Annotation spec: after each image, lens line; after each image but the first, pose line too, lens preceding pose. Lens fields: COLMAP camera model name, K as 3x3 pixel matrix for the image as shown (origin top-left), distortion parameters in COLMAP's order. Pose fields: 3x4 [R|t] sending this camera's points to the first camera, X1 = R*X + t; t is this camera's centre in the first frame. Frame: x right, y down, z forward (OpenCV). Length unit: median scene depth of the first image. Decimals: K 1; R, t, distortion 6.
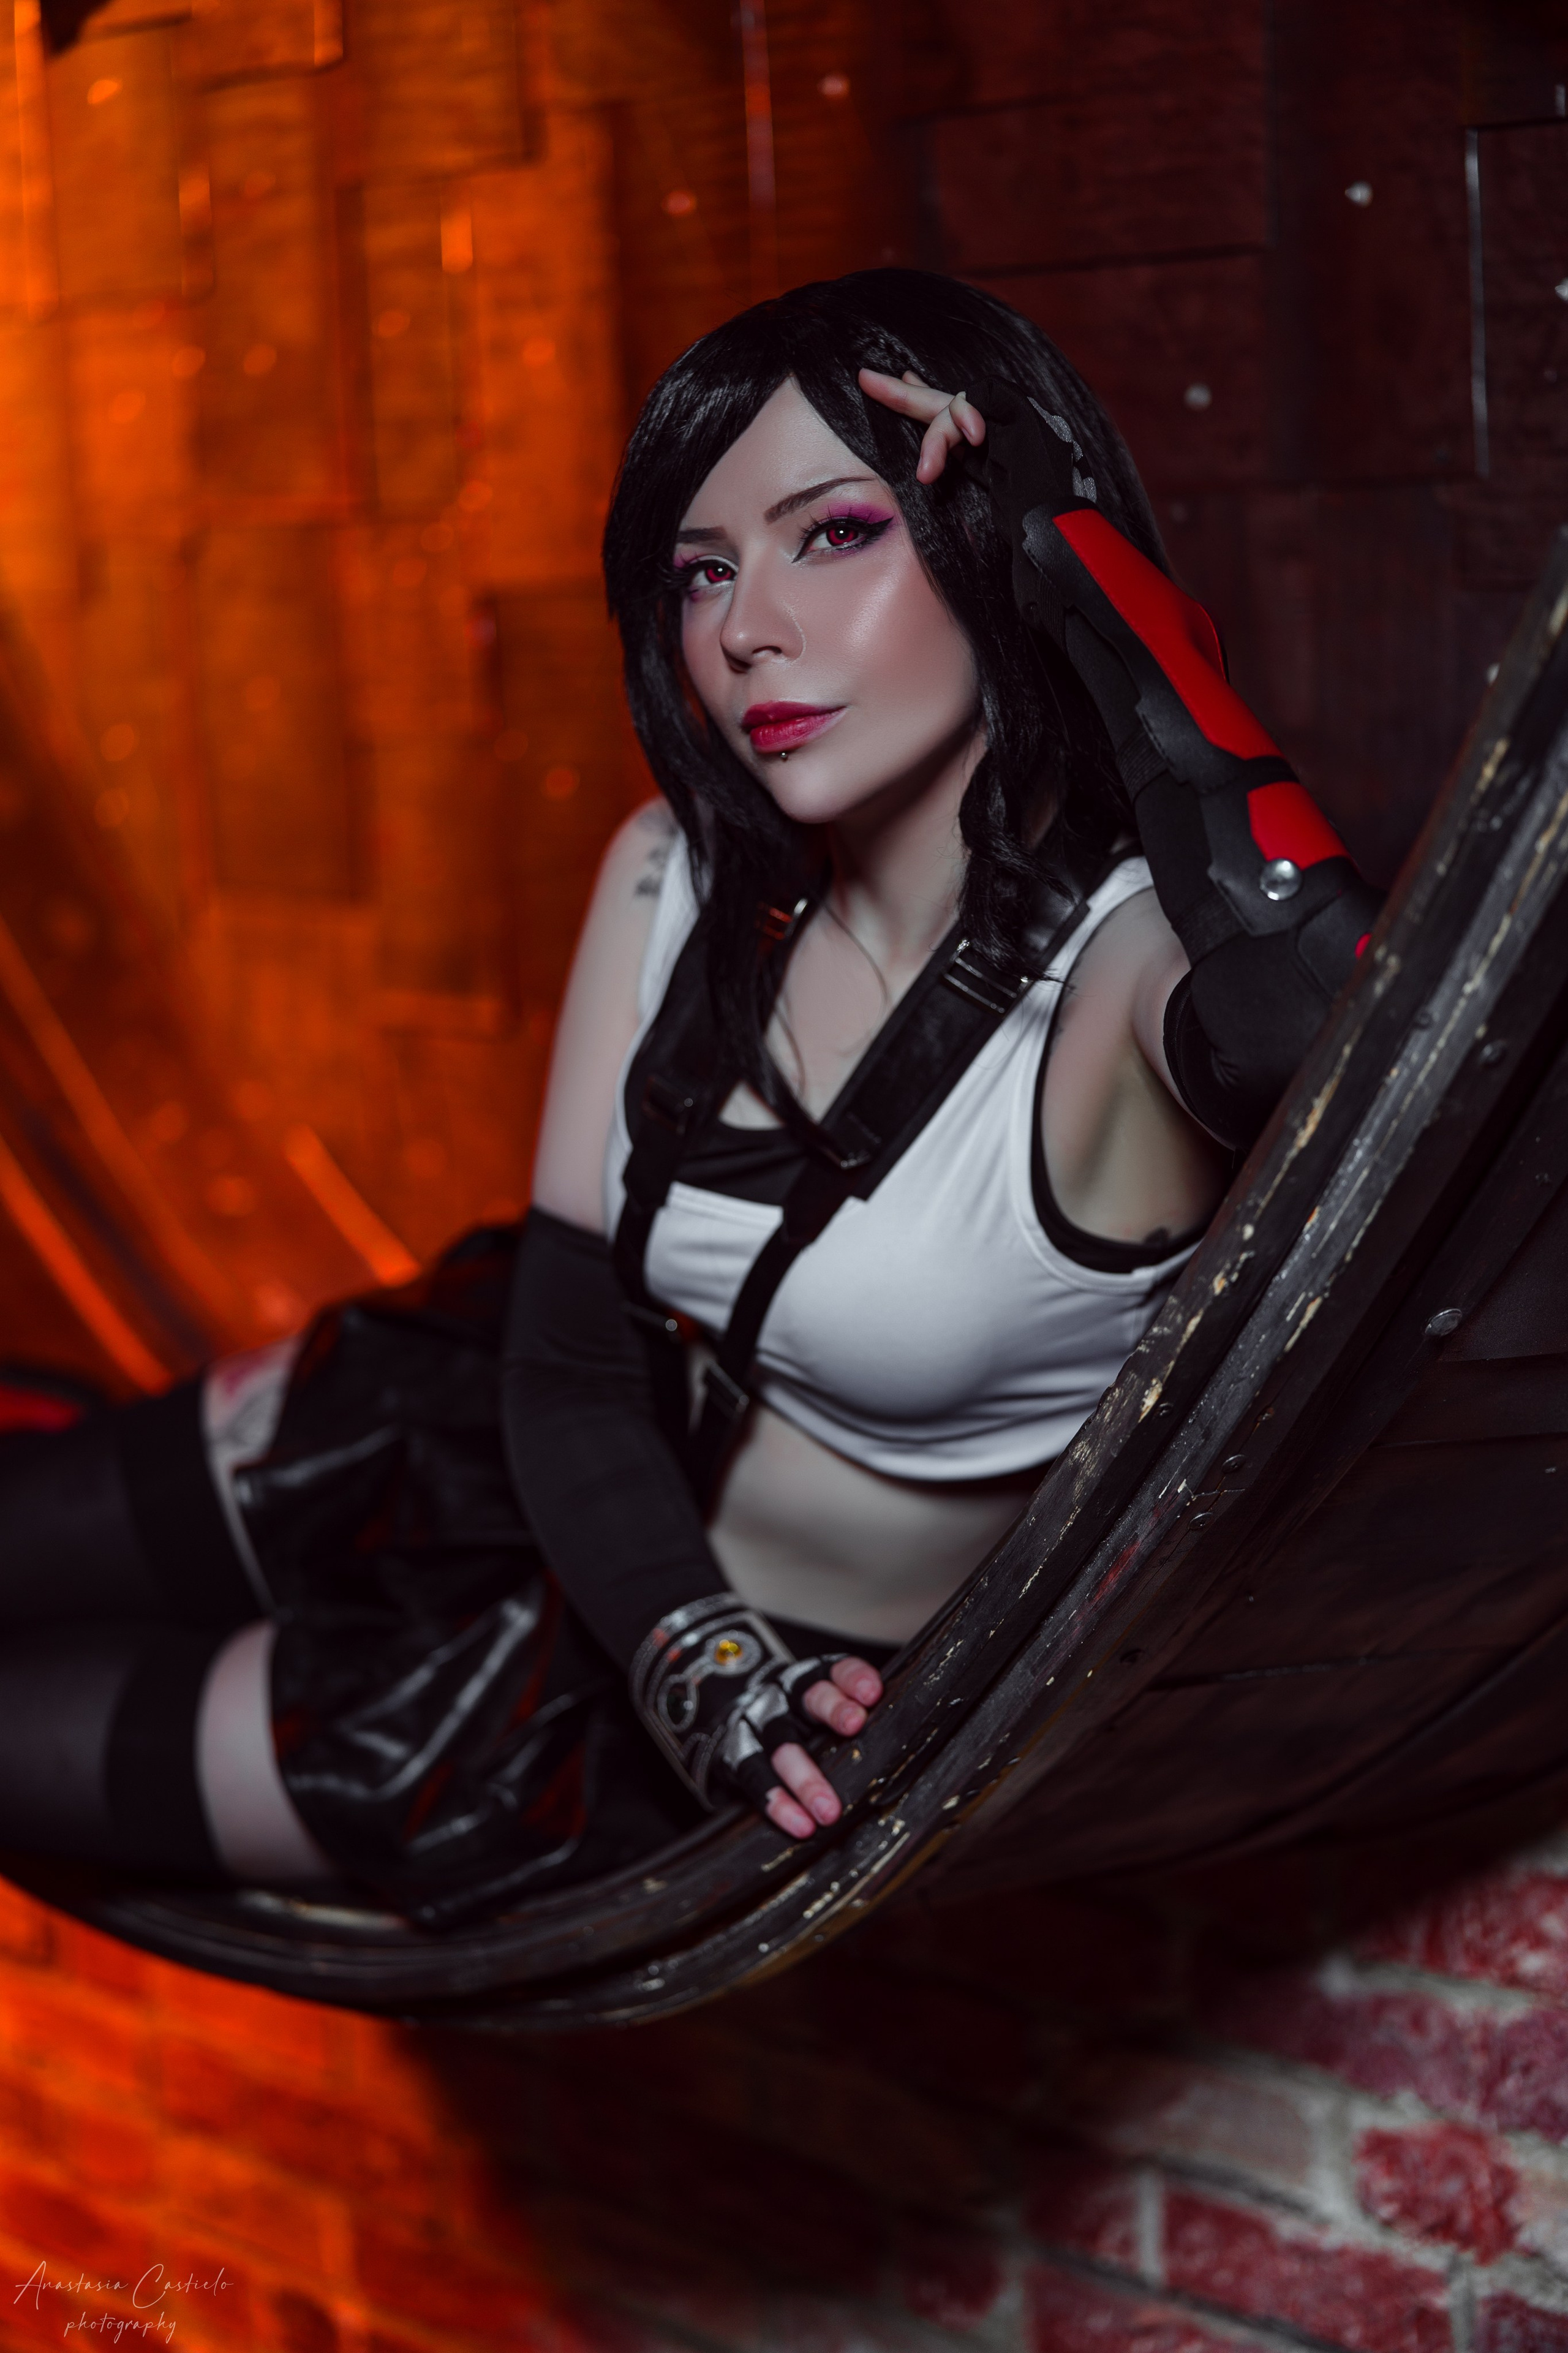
lens RADIAL K [[5446.5, 0, 842.6], [0, 5446.5, 1255.8], [0, 0, 1]] dist [0.314288, -0.997266]
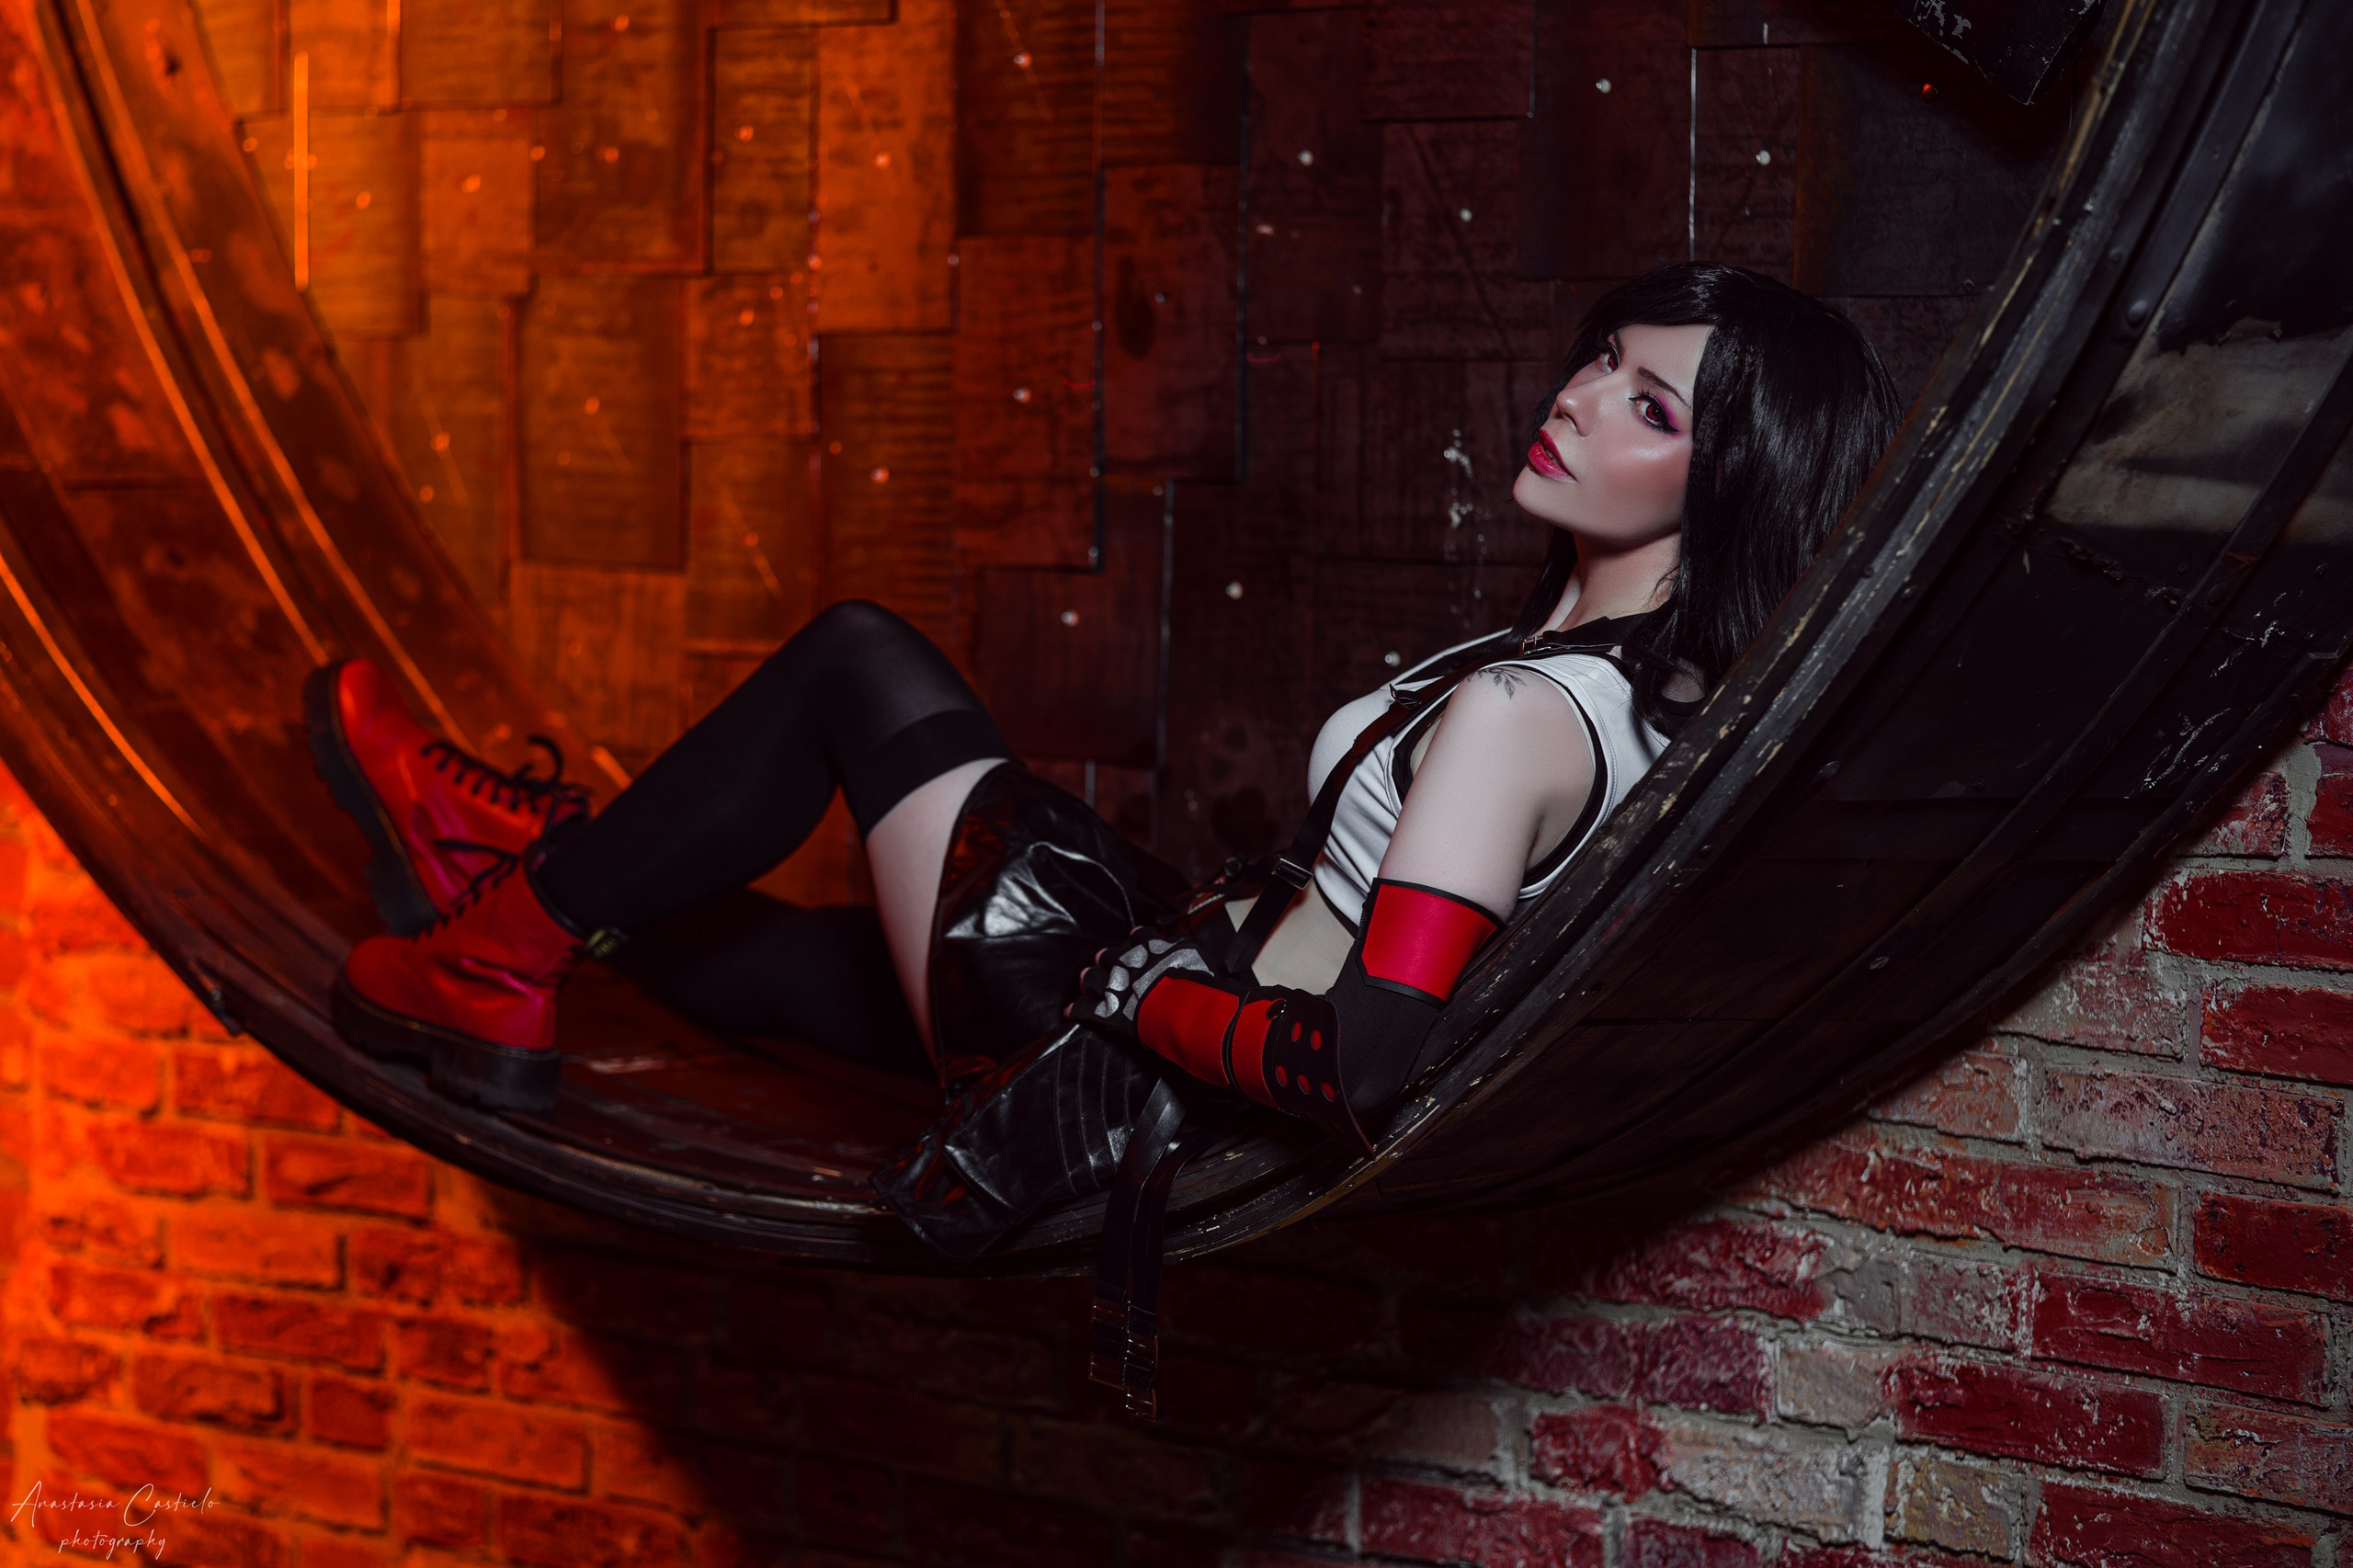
lens RADIAL K [[5753.0, 0, 1176.5], [0, 5753.0, 784.0], [0, 0, 1]] dist [0.187871, -0.030608]
pose [[0.979658, 0.035245, 0.197556, -0.312096], [-0.022127, 0.997425, -0.068224, 0.102318], [-0.199452, 0.062464, 0.977915, -0.481564]]
